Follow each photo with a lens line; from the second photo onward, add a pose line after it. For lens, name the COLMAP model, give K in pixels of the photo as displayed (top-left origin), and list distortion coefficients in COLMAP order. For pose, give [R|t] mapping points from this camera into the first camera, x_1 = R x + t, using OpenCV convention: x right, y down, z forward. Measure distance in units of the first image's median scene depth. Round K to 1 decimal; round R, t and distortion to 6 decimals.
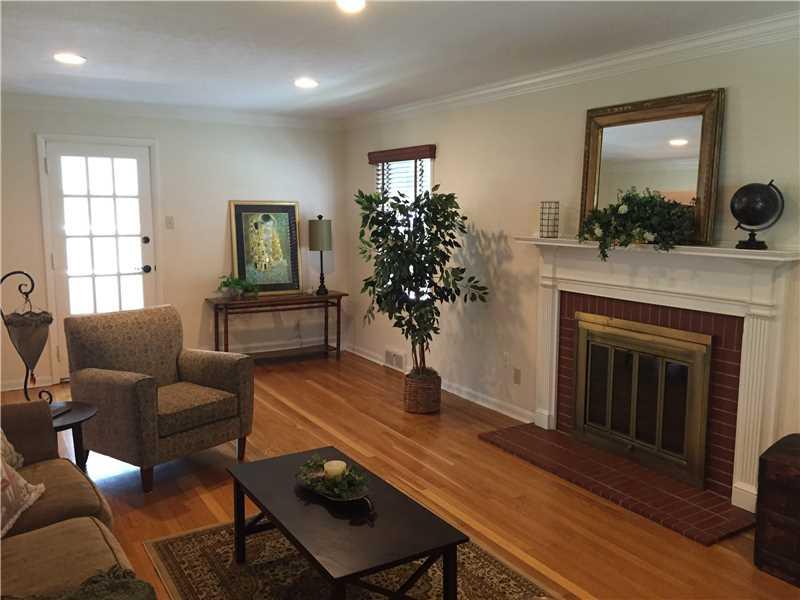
lens RADIAL K [[681.1, 0, 399.9], [0, 681.1, 303.5], [0, 0, 1]] dist [0.043762, -0.057118]
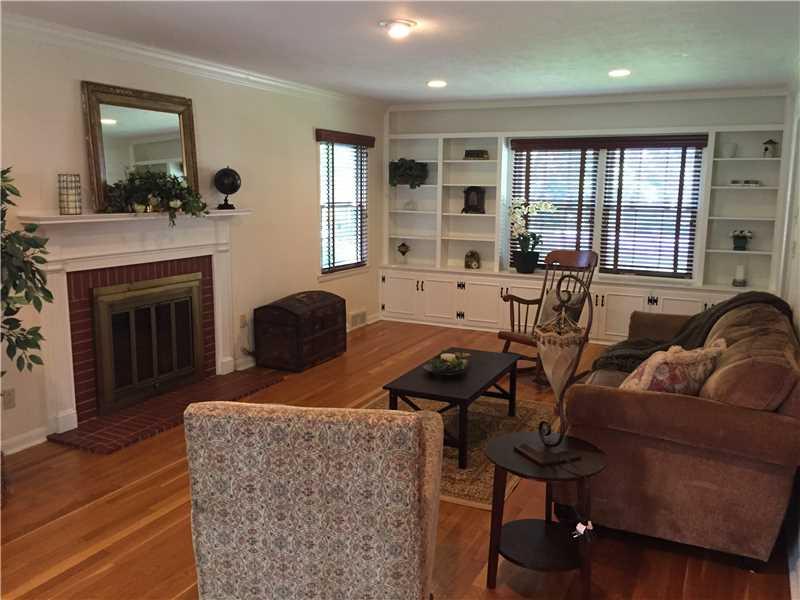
lens RADIAL K [[681.1, 0, 403.6], [0, 681.1, 303.5], [0, 0, 1]] dist [0.043762, -0.057118]
pose [[-0.542552, -0.152064, 0.826144, -0.859889], [0.106607, 0.963062, 0.247277, -0.176155], [-0.833230, 0.222234, -0.506300, 1.225947]]
